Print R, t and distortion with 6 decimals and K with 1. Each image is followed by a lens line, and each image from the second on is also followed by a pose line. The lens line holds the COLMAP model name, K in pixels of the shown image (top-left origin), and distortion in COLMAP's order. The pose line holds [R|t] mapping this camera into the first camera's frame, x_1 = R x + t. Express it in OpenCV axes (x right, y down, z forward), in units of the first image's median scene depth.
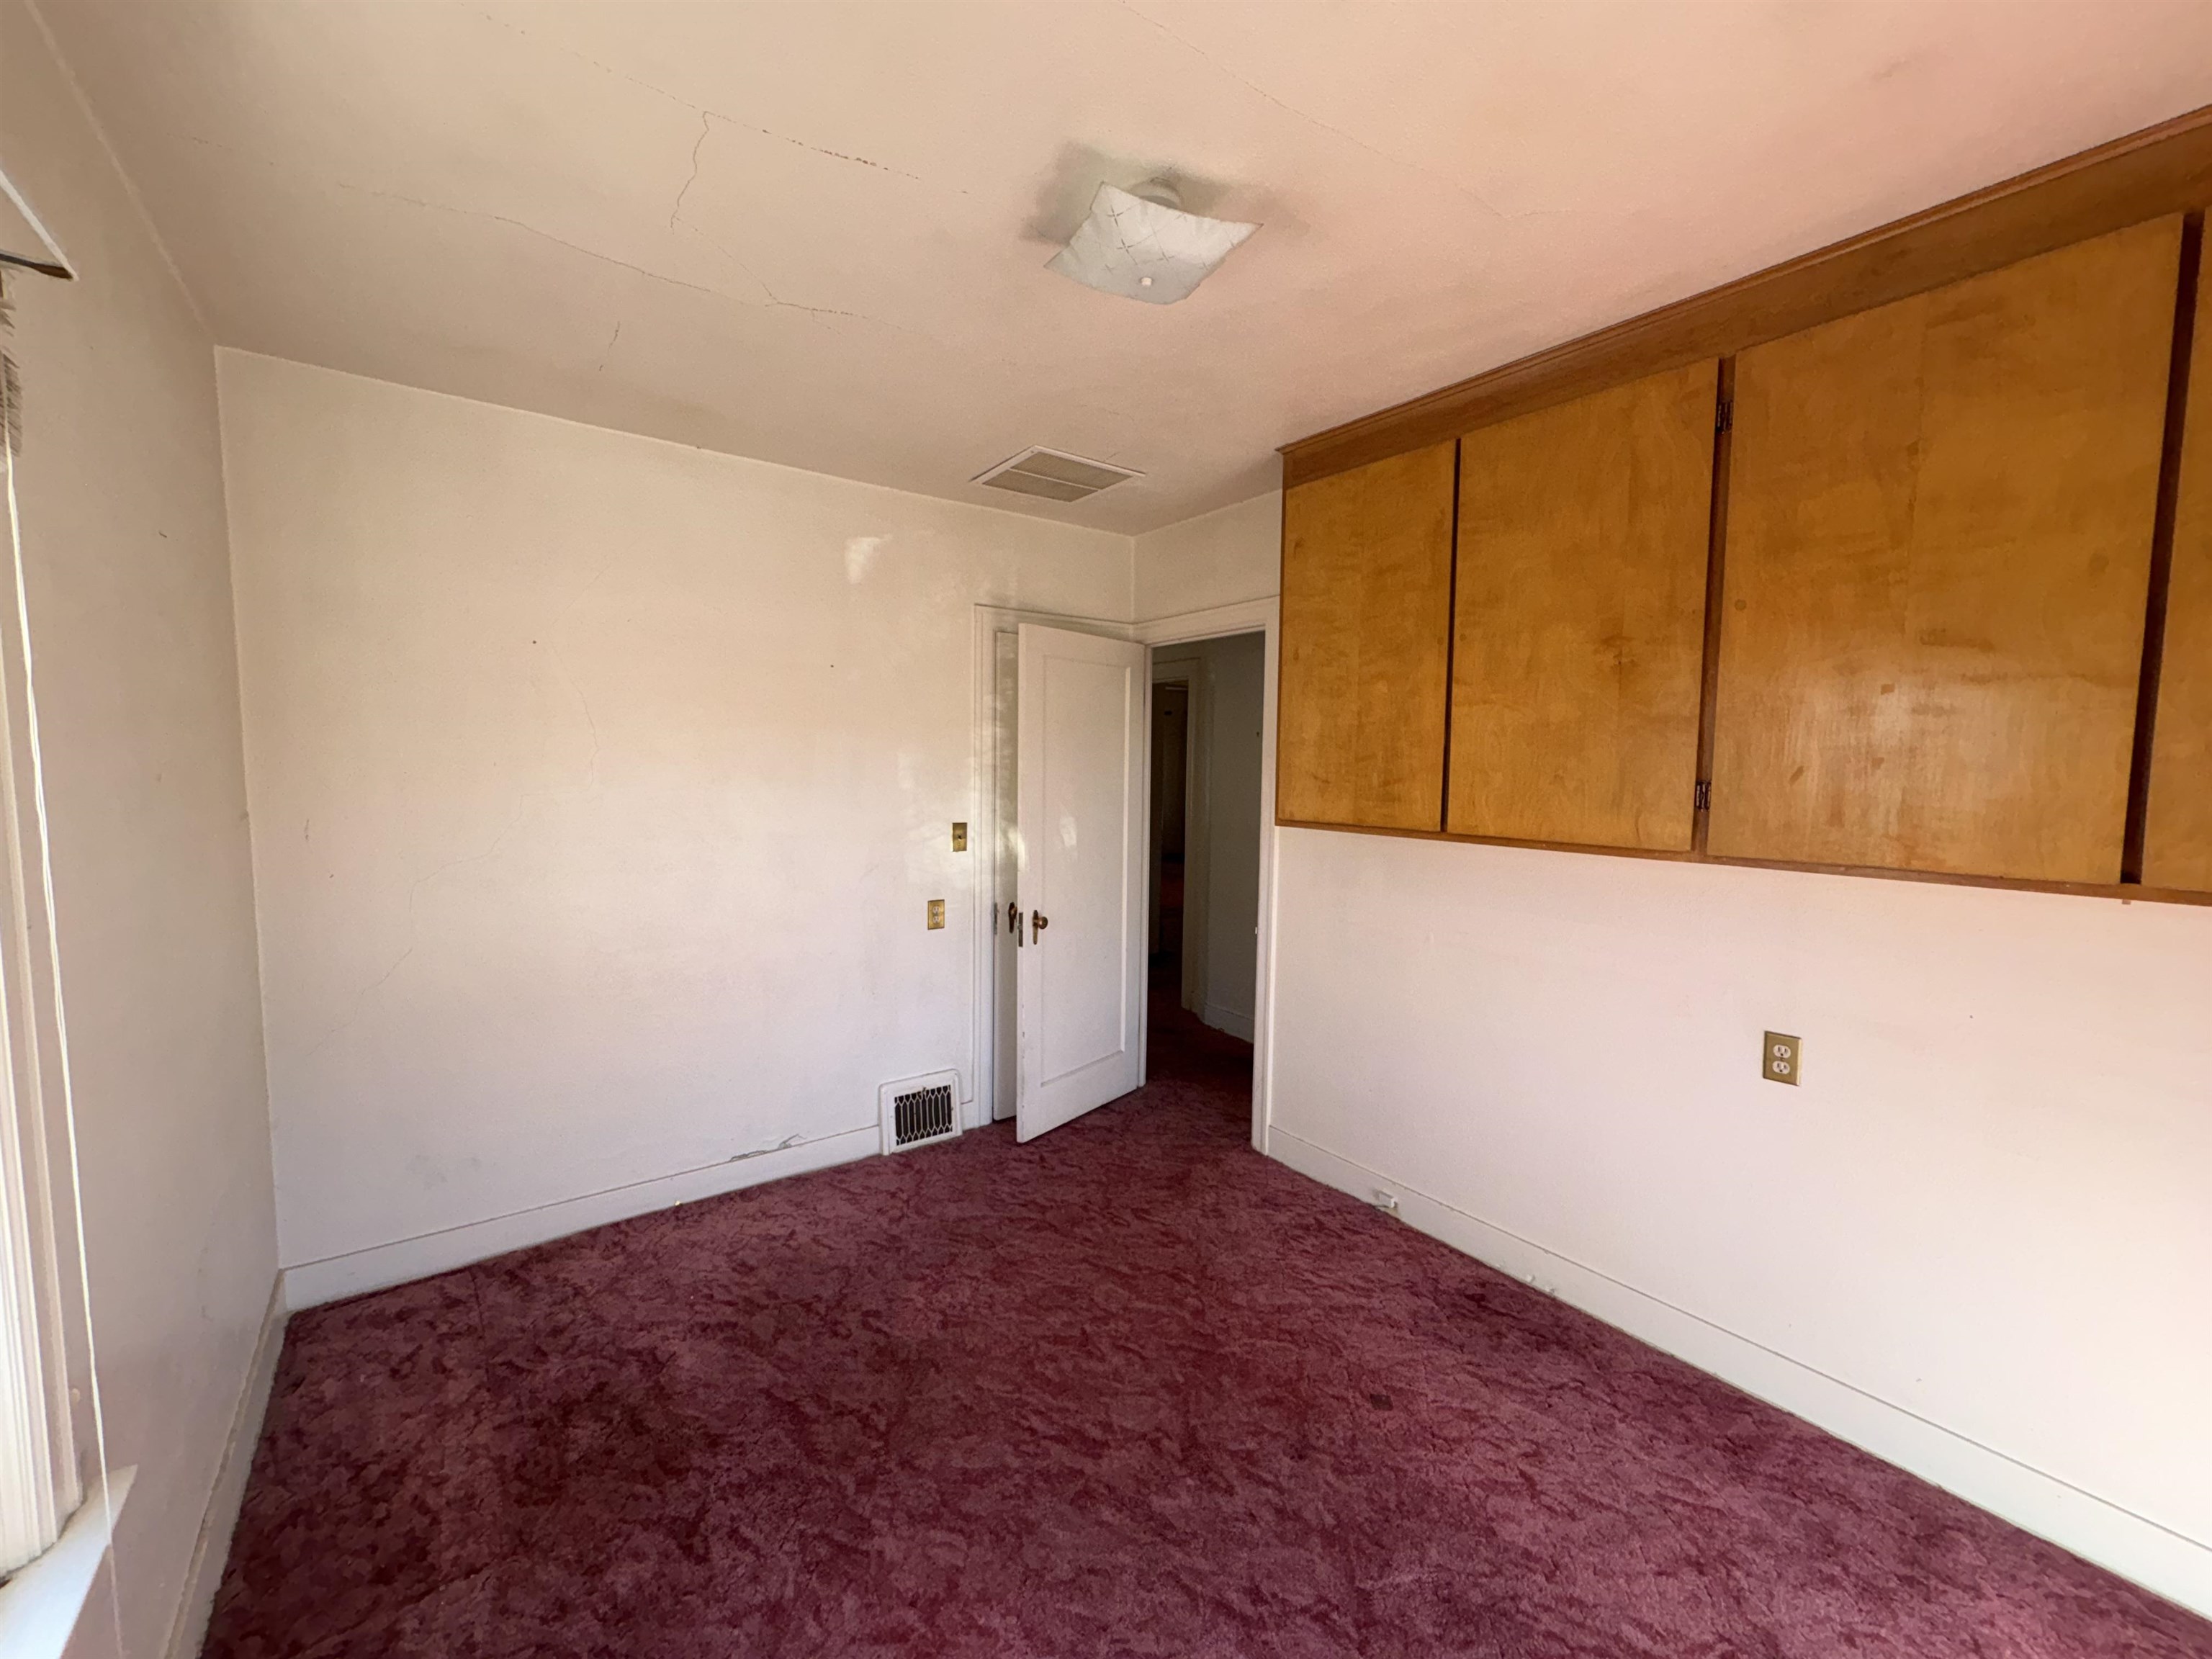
lens RADIAL K [[881.8, 0, 1106.2], [0, 881.8, 833.6], [0, 0, 1]] dist [0.000009, 0.000336]
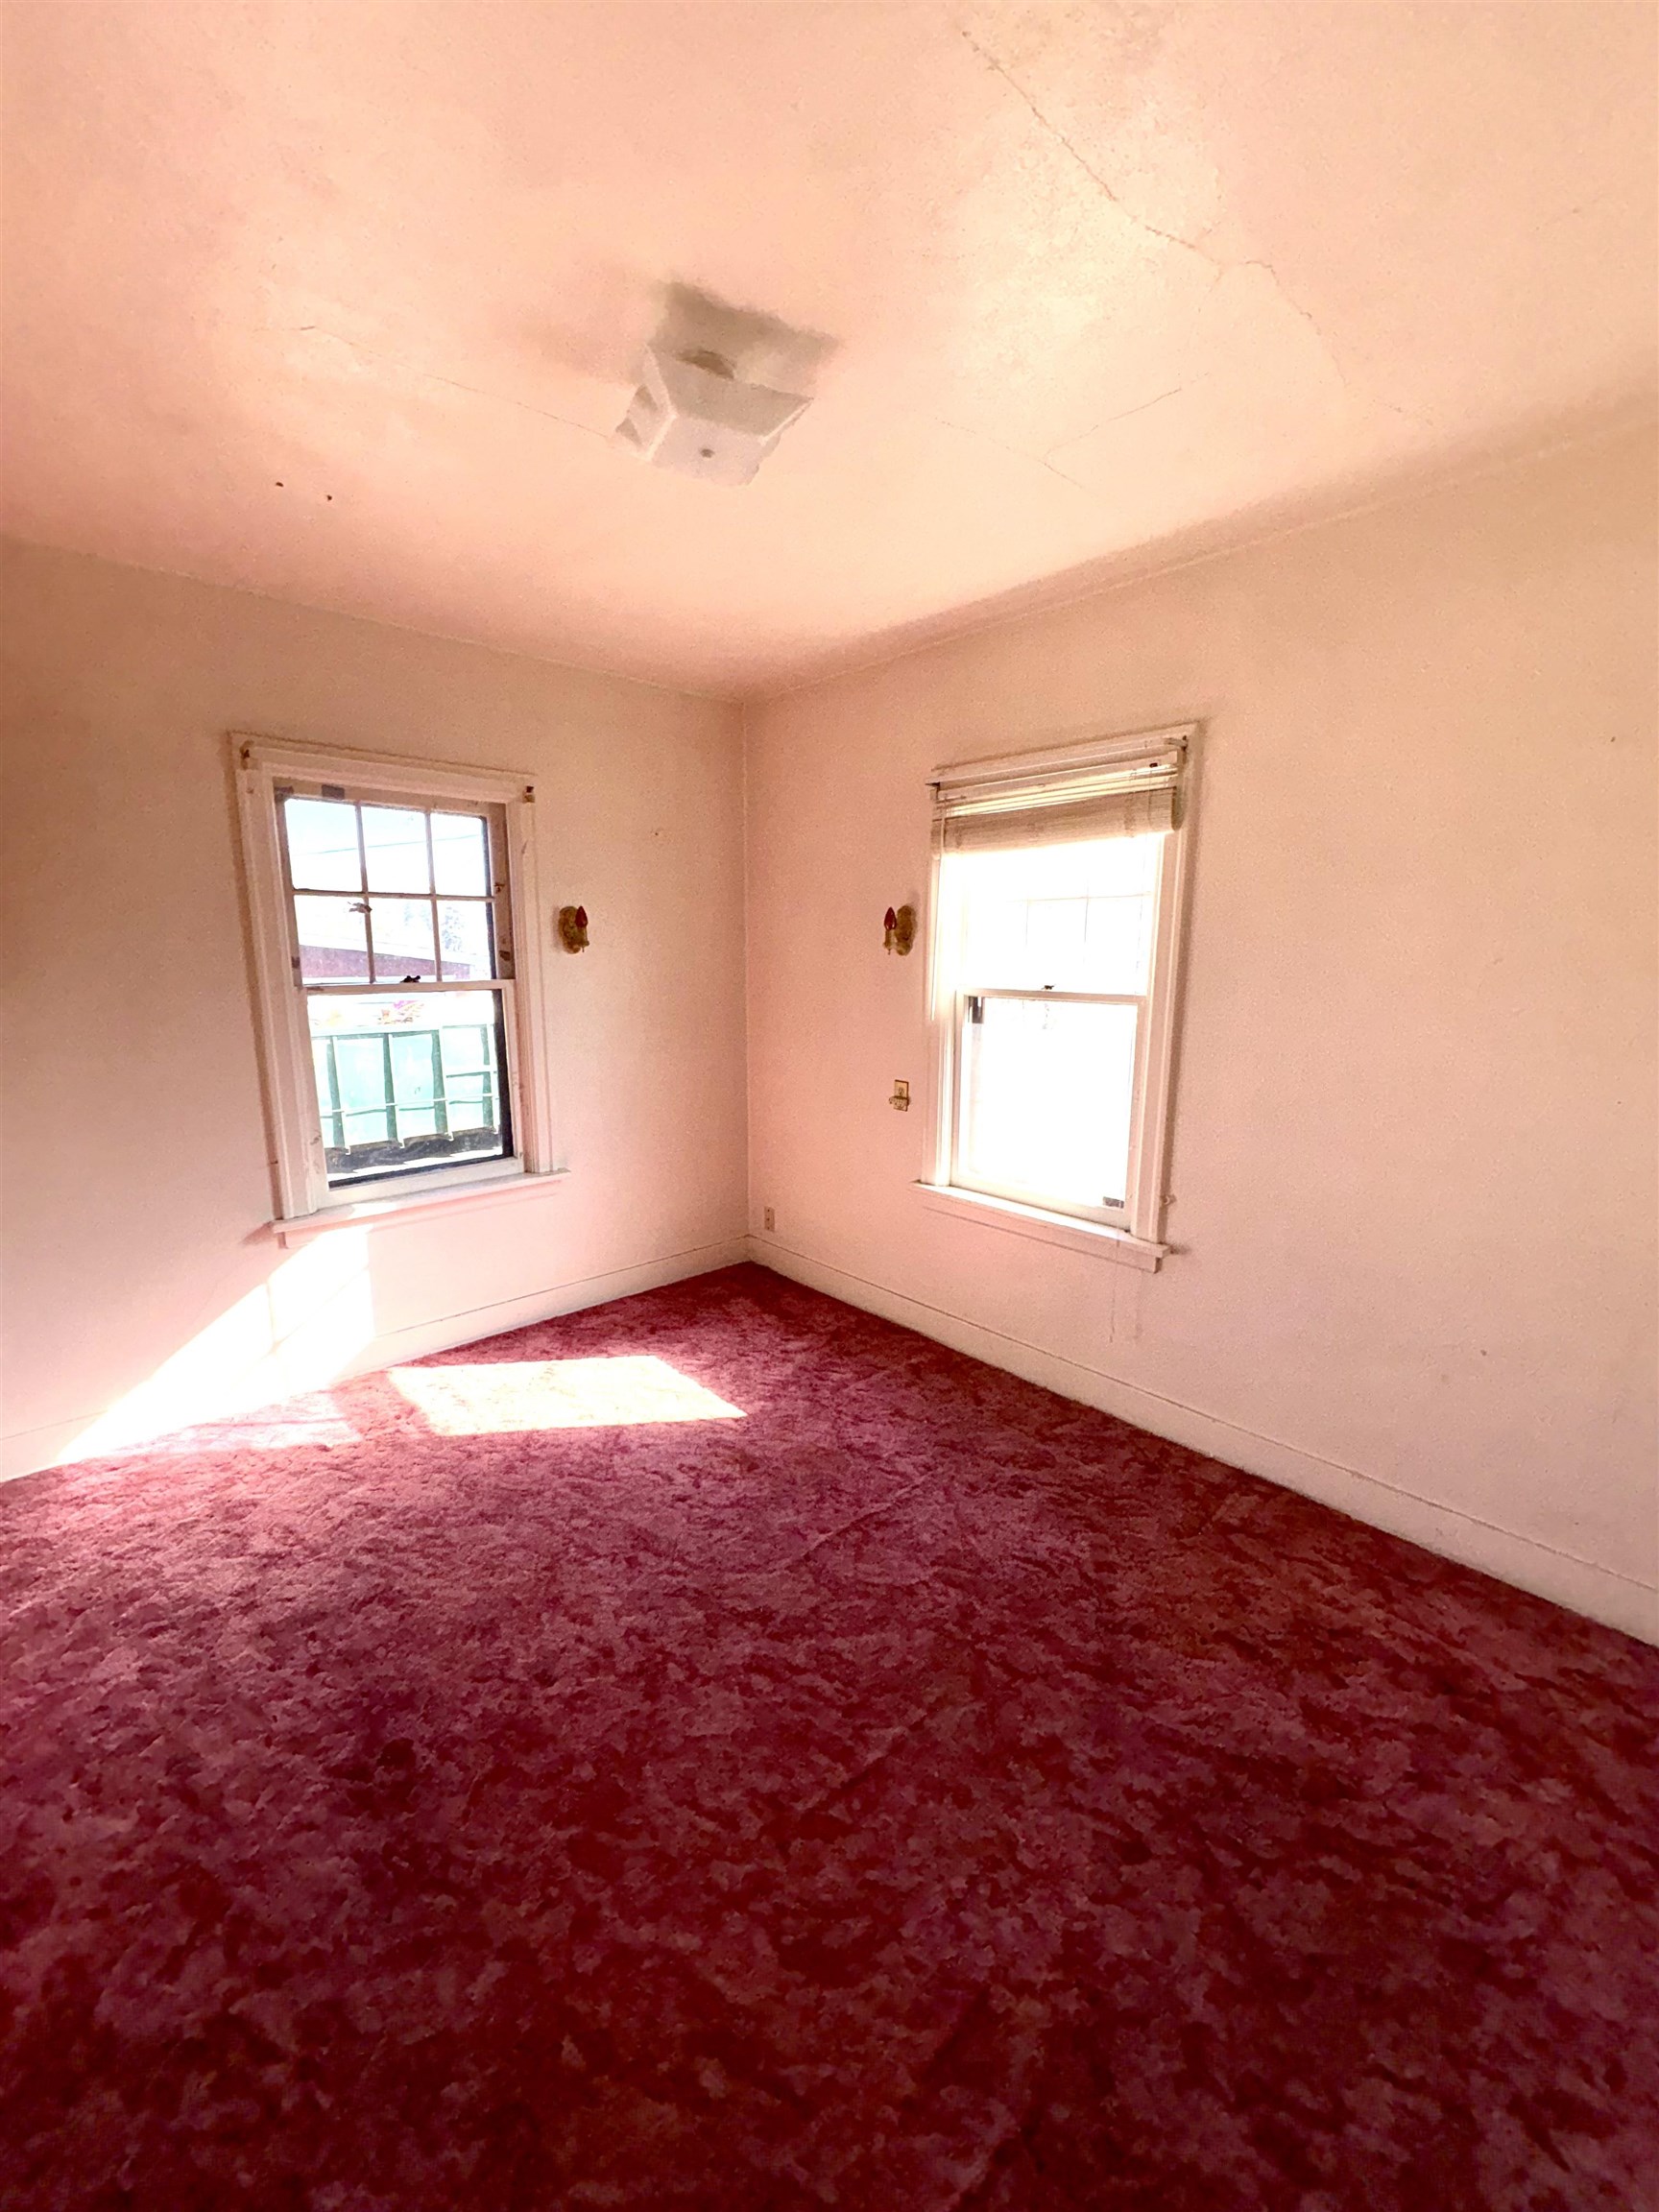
lens RADIAL K [[881.8, 0, 831.2], [0, 881.8, 1109.6], [0, 0, 1]] dist [0.000009, 0.000336]
pose [[-0.994303, -0.000269, -0.106591, 0.010351], [-0.027582, 0.966586, 0.254853, -0.126442], [0.102961, 0.256341, -0.961087, 1.728109]]
